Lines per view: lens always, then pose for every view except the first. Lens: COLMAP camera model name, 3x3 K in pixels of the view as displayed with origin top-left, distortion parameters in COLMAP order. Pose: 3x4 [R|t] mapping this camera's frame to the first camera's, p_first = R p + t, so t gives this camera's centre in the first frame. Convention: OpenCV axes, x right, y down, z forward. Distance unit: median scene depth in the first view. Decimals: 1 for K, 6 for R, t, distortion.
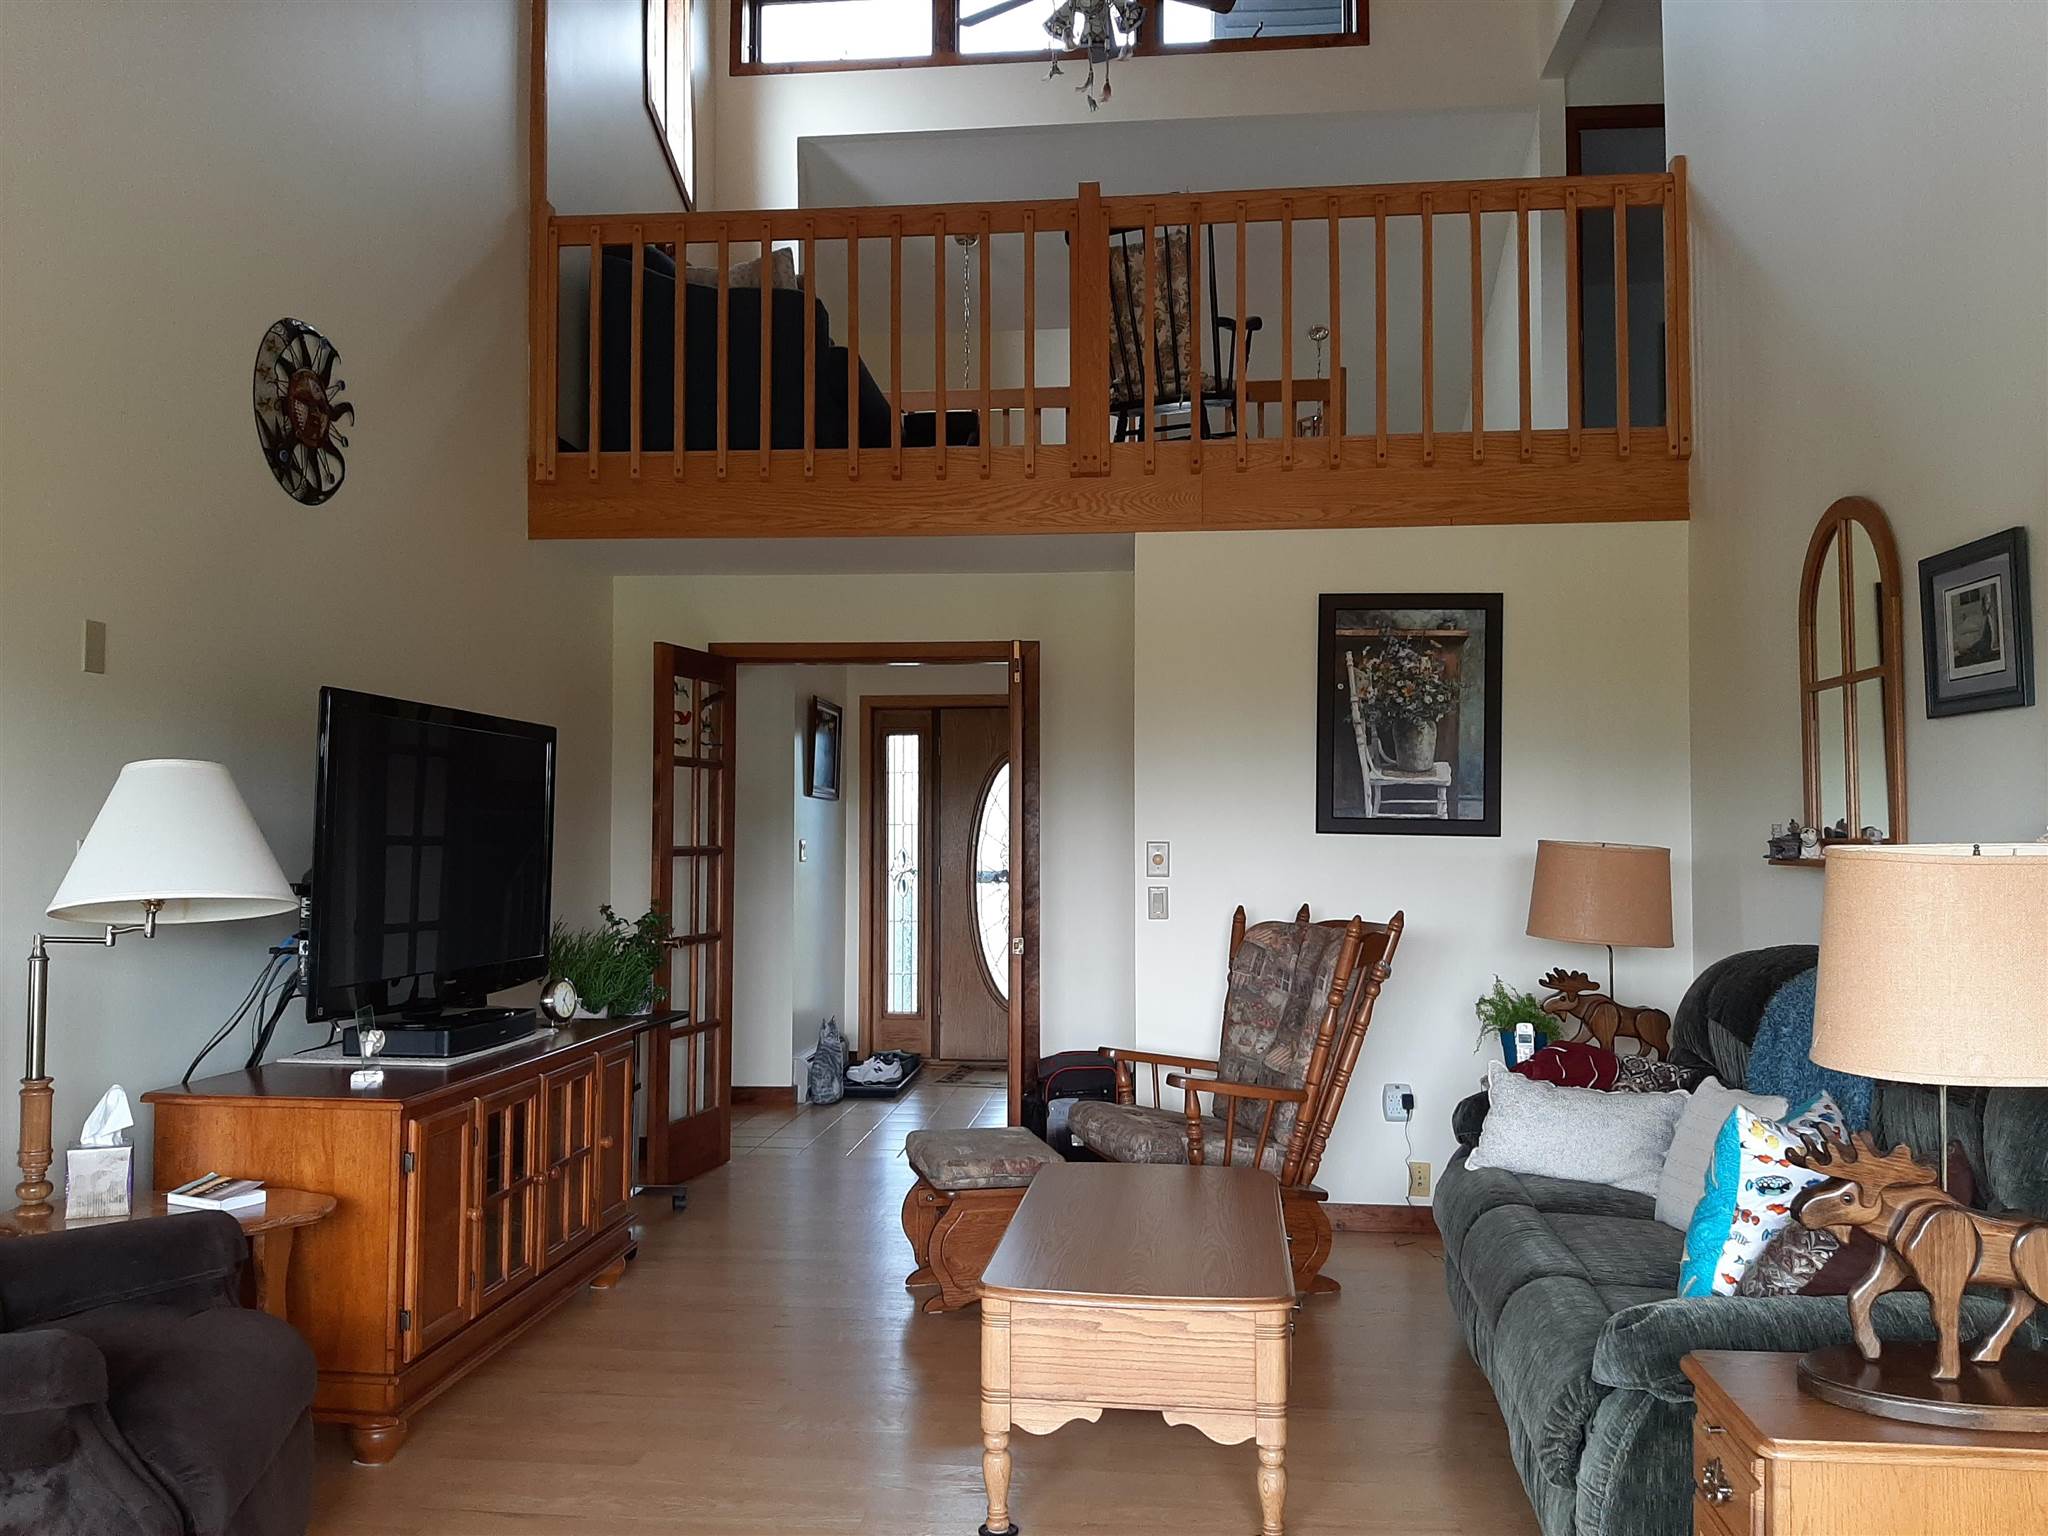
lens RADIAL K [[1580.8, 0, 1022.9], [0, 1580.8, 775.0], [0, 0, 1]] dist [0.102086, -0.178495]
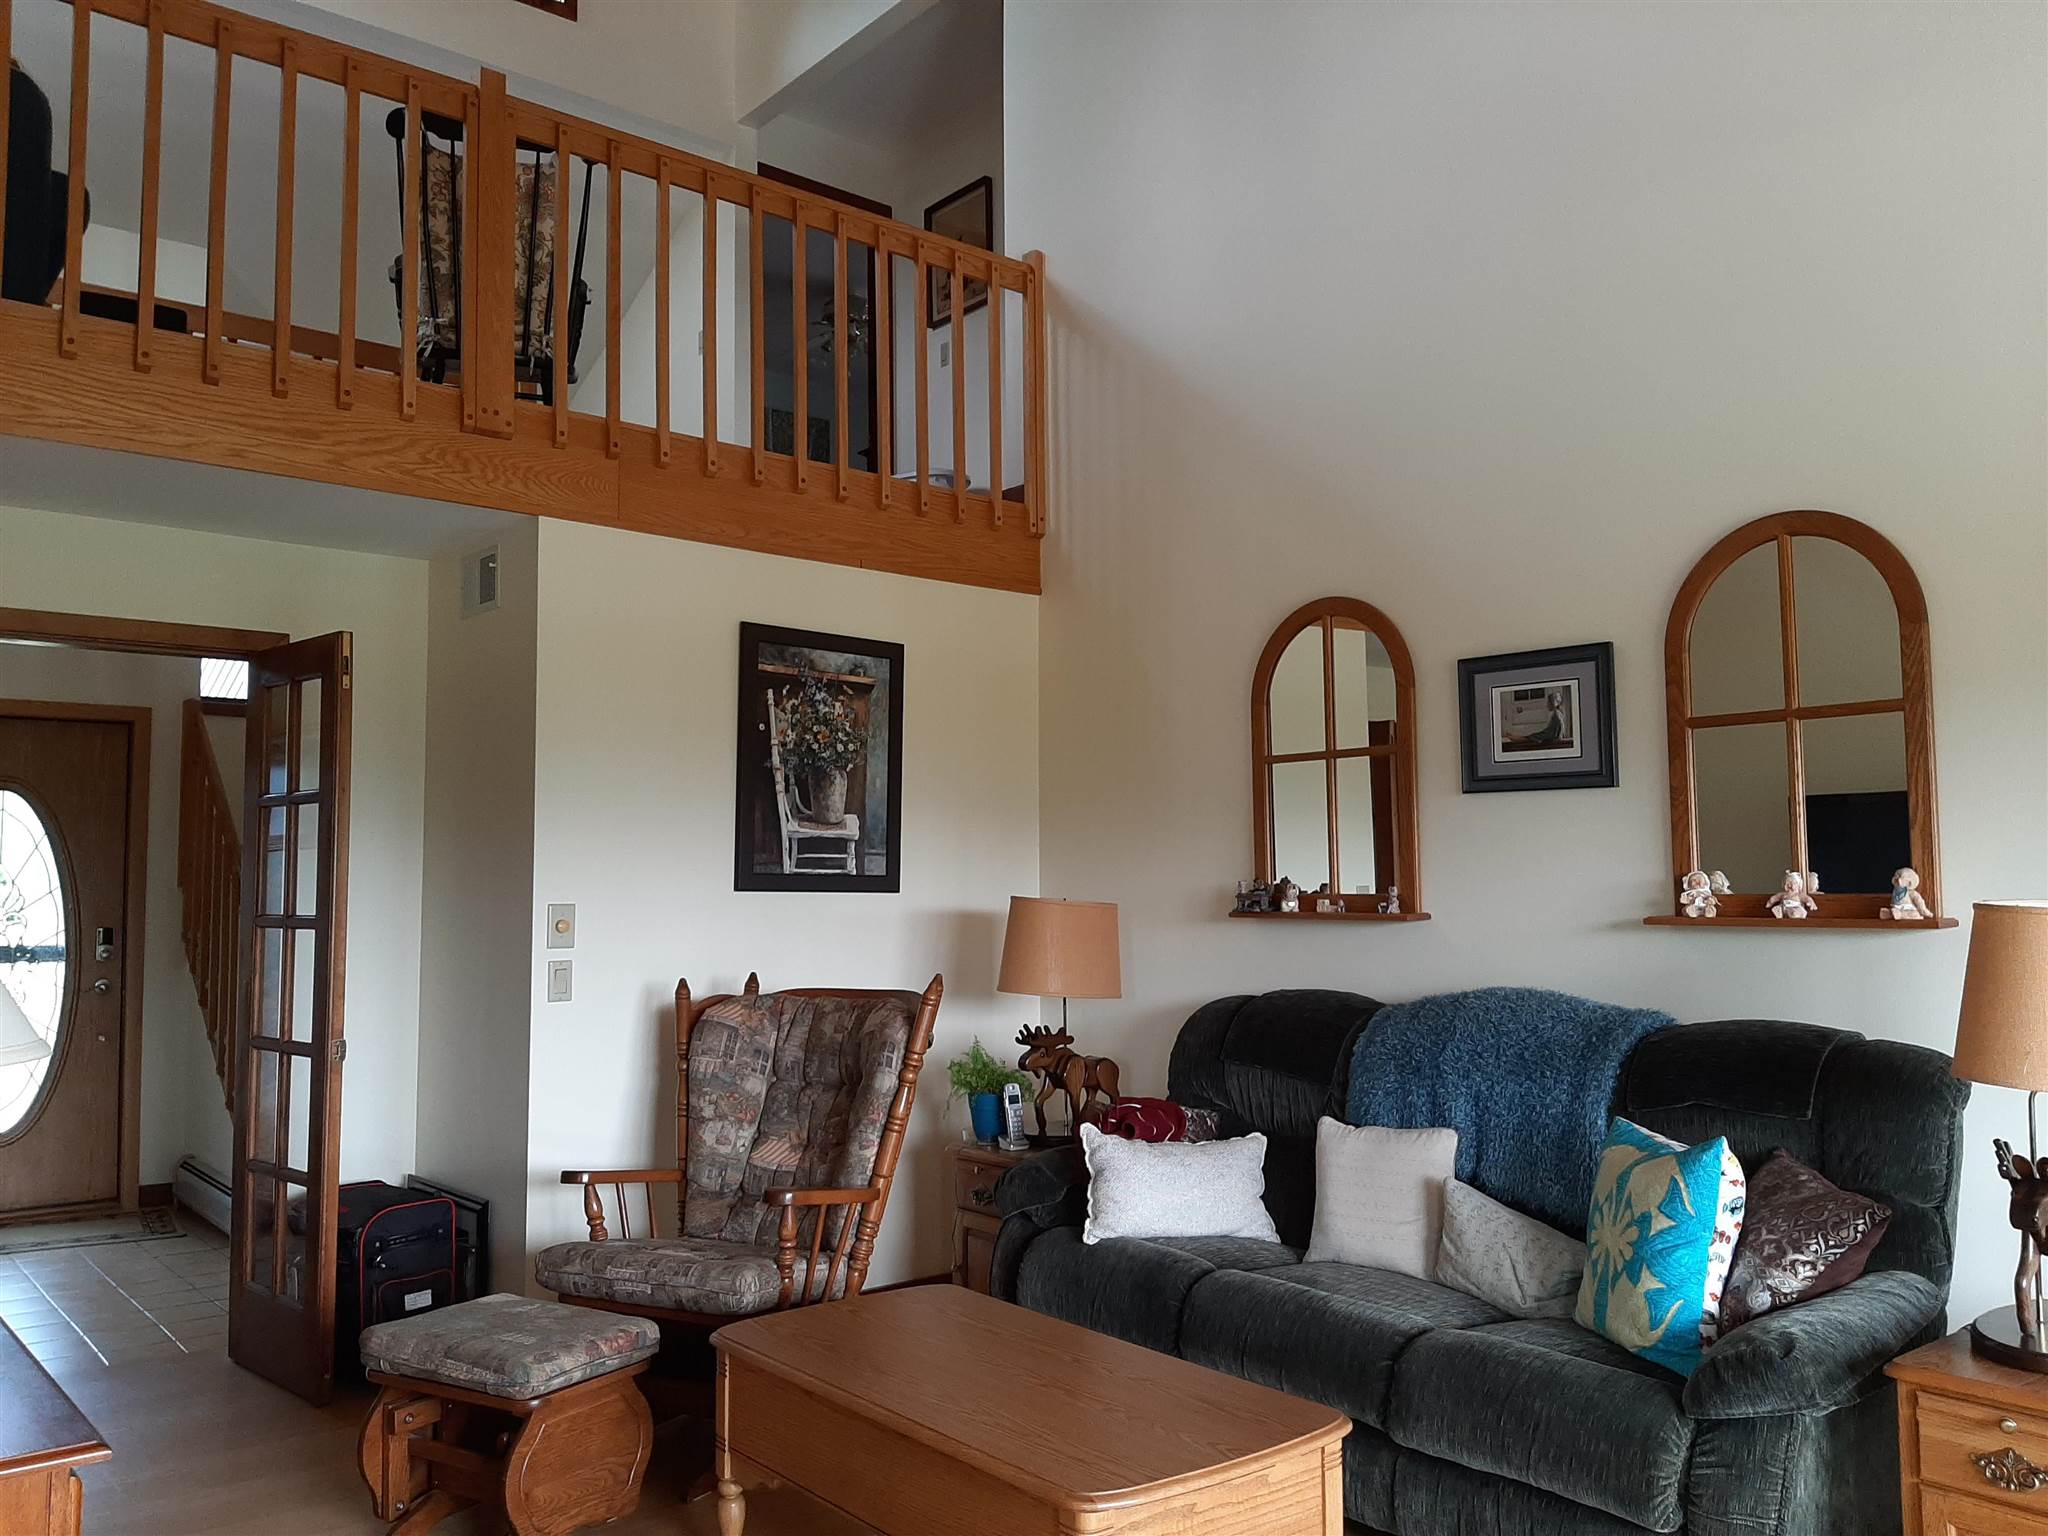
lens RADIAL K [[1580.8, 0, 1017.9], [0, 1580.8, 770.5], [0, 0, 1]] dist [0.102086, -0.178495]
pose [[0.697535, 0.049345, 0.714850, -0.337974], [-0.023222, 0.998659, -0.046275, 0.006785], [-0.716175, 0.015678, 0.697745, 0.271807]]
